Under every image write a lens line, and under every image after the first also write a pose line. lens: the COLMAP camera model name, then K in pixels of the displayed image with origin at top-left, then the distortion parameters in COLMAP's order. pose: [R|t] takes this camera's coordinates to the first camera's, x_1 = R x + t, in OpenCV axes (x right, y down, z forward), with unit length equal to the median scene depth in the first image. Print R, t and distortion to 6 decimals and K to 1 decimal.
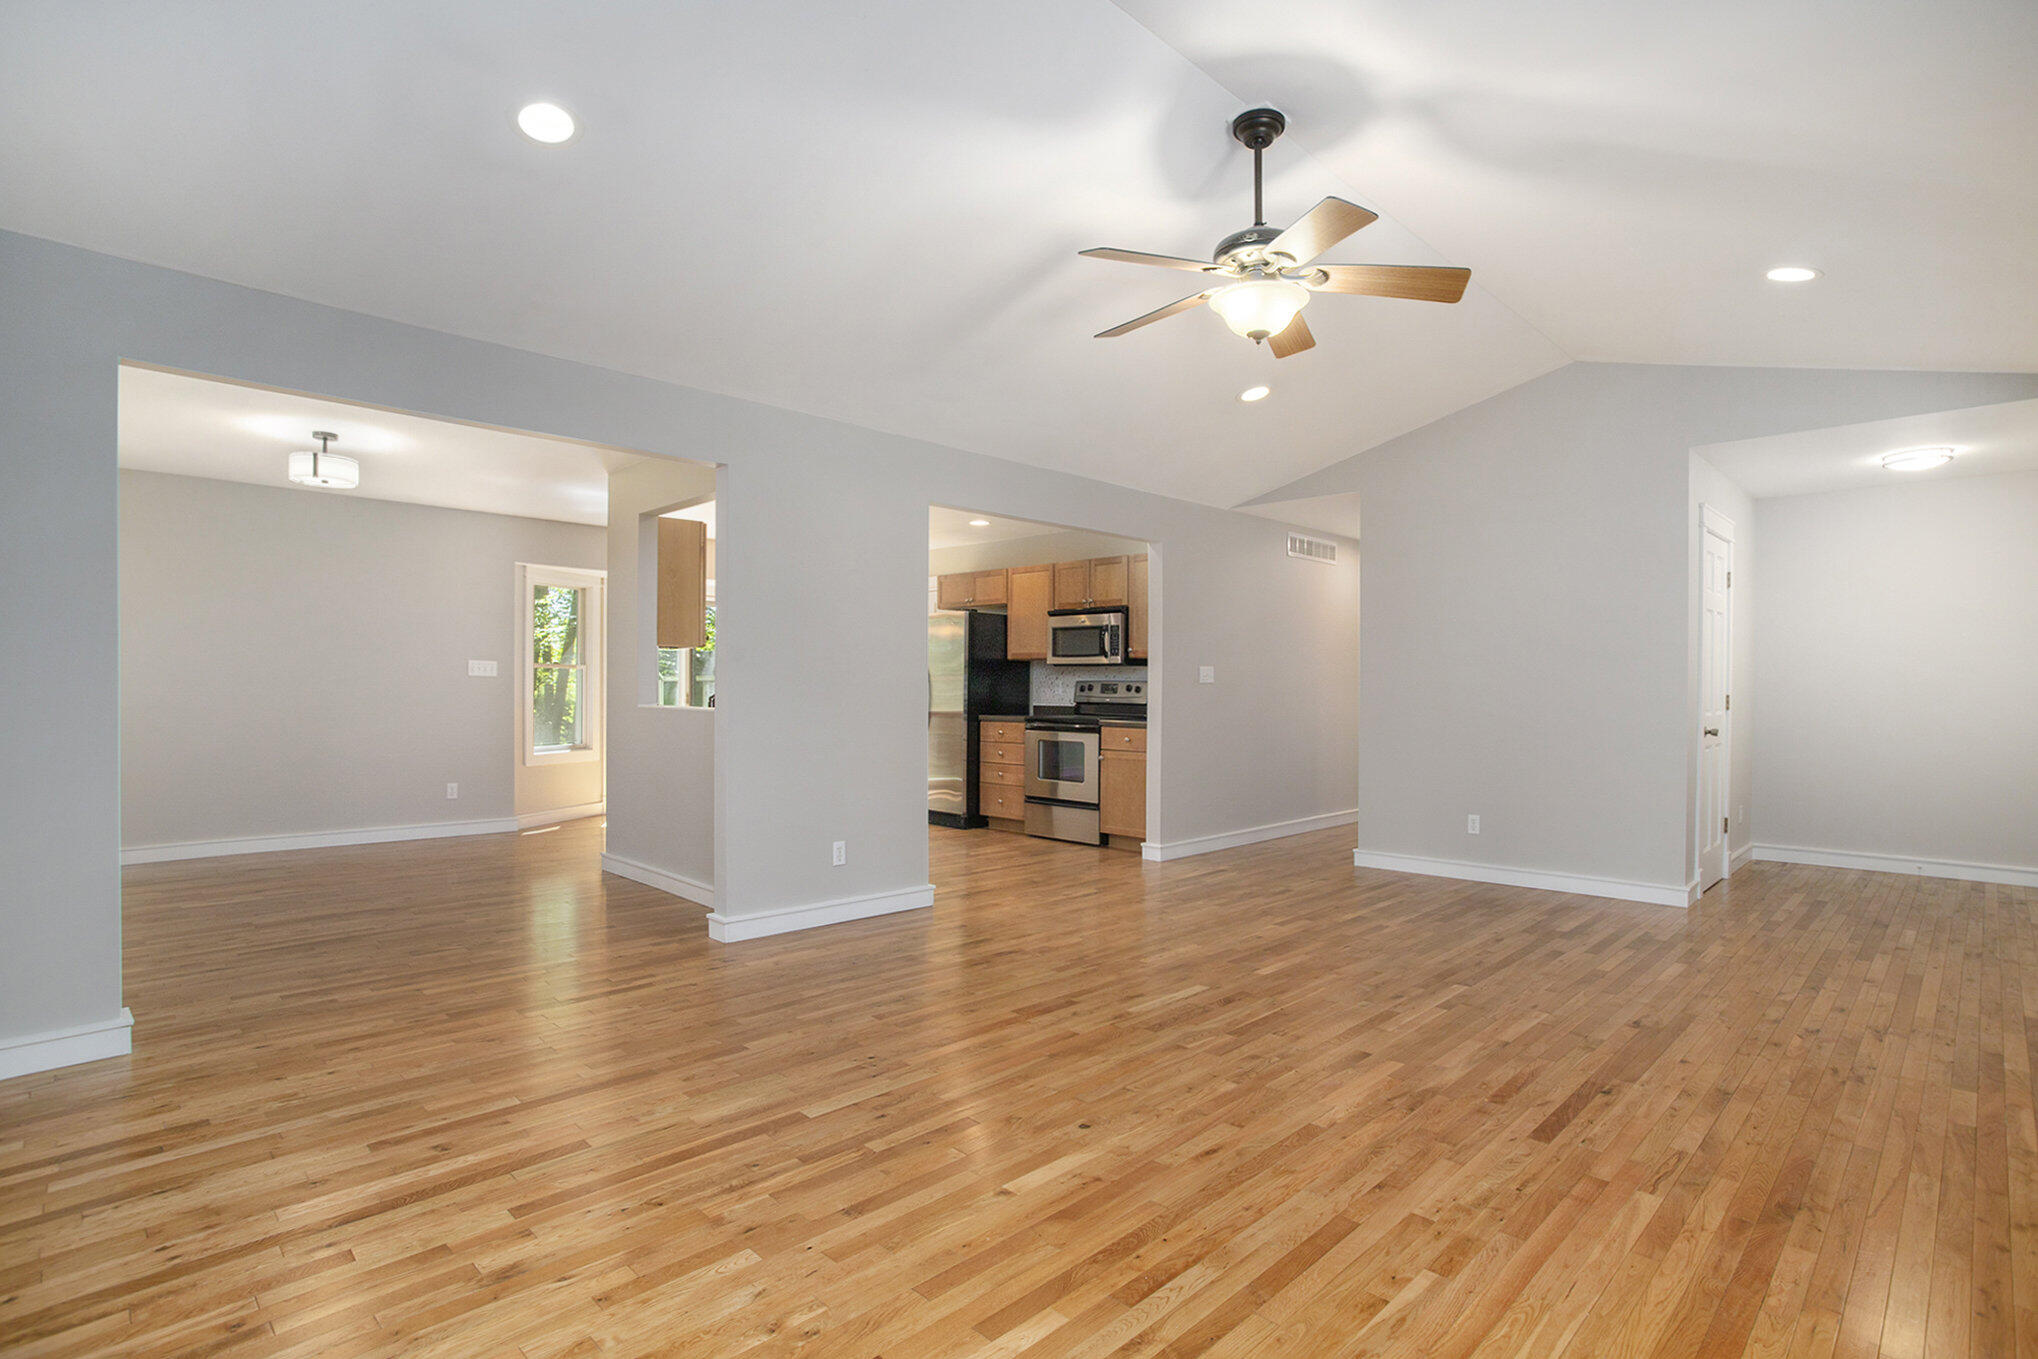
lens RADIAL K [[998.7, 0, 1001.6], [0, 998.7, 683.9], [0, 0, 1]] dist [-0.076494, 0.030016]
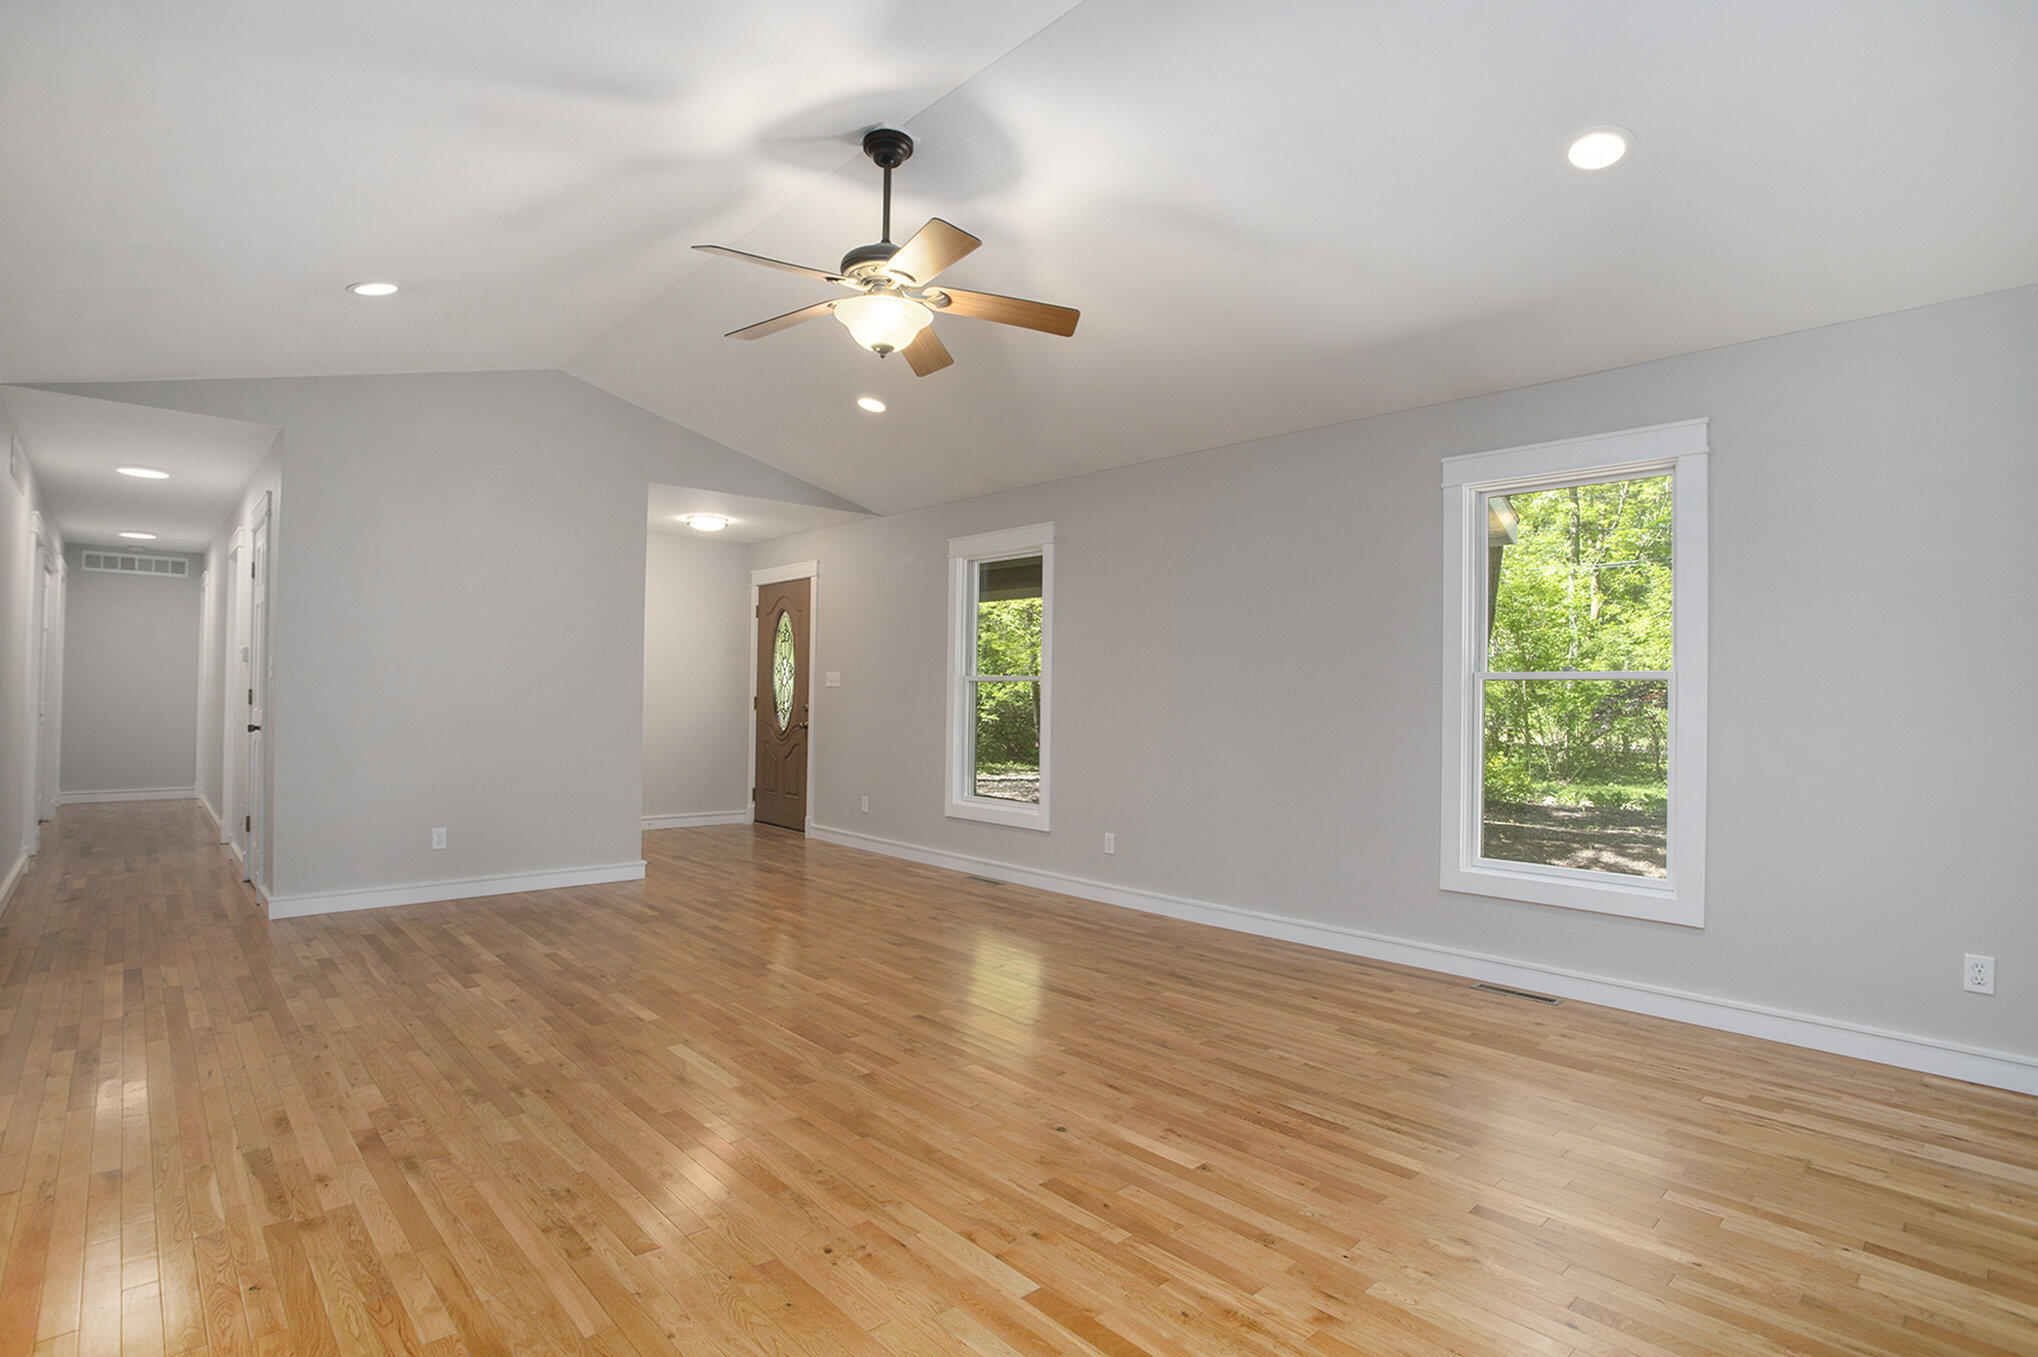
lens RADIAL K [[1026.4, 0, 1019.0], [0, 1026.4, 678.5], [0, 0, 1]] dist [-0.058836, 0.000465]
pose [[0.017604, 0.012396, 0.999768, -0.912234], [-0.018200, 0.999761, -0.012076, -0.003186], [-0.999679, -0.017983, 0.017825, 0.970650]]
